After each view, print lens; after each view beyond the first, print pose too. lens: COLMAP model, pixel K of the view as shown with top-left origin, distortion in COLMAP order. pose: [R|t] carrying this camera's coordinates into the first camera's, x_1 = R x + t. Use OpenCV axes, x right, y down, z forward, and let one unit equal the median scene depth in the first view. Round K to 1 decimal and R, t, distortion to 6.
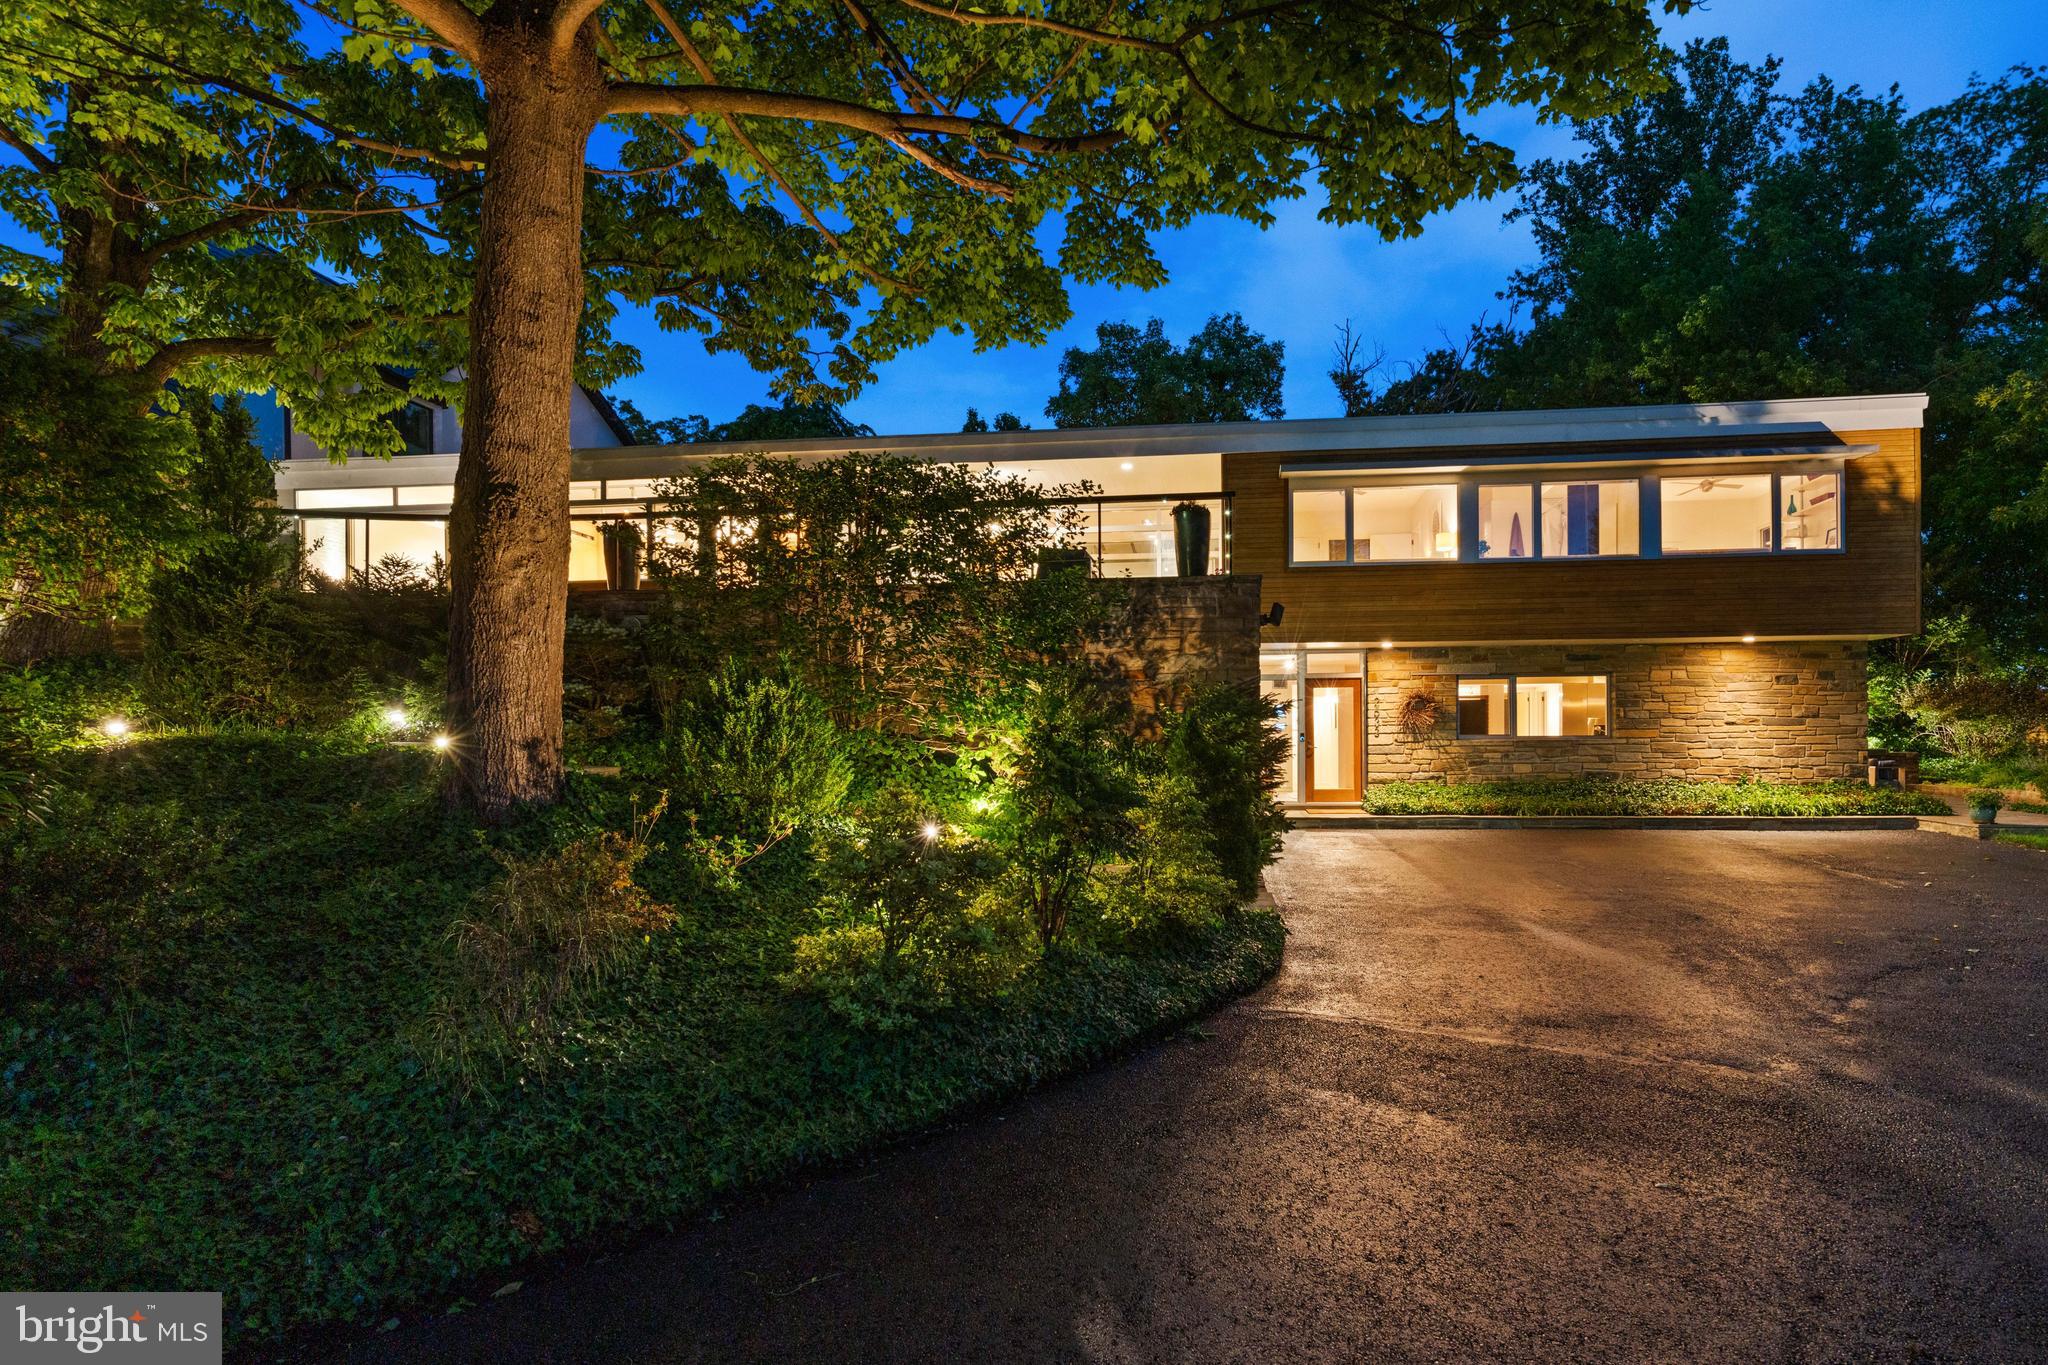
lens RADIAL K [[947.9, 0, 1147.5], [0, 947.9, 720.4], [0, 0, 1]] dist [-0.002954, 0.004614]
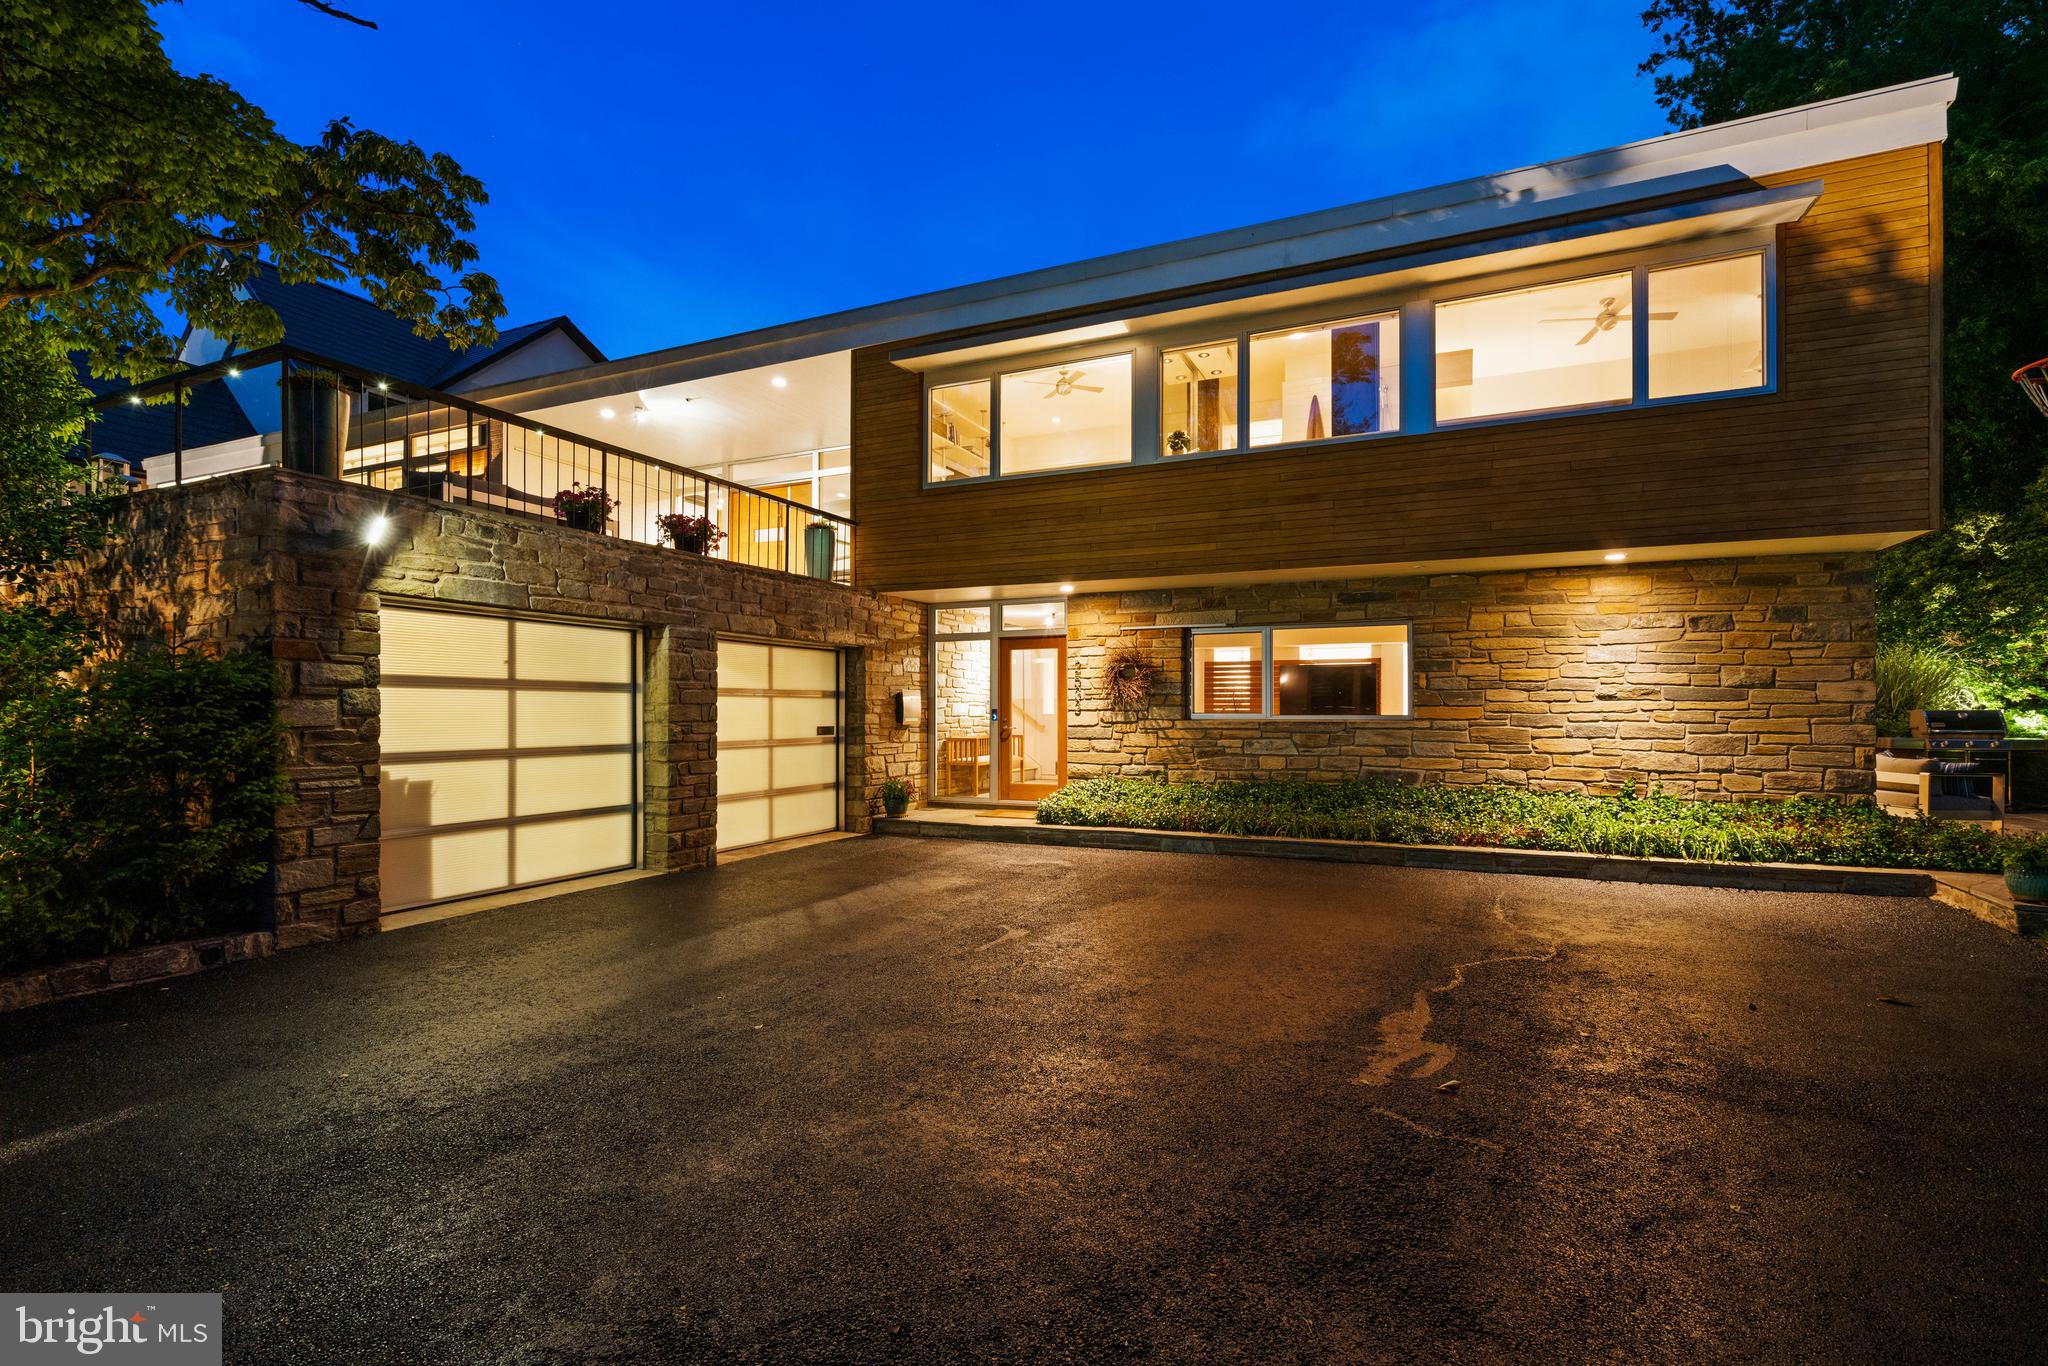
lens RADIAL K [[947.9, 0, 1019.1], [0, 947.9, 693.8], [0, 0, 1]] dist [-0.002954, 0.004614]
pose [[0.949285, 0.000270, -0.314417, 0.450703], [0.000243, 0.999999, 0.001591, -0.000226], [0.314417, -0.001587, 0.949284, 0.304415]]
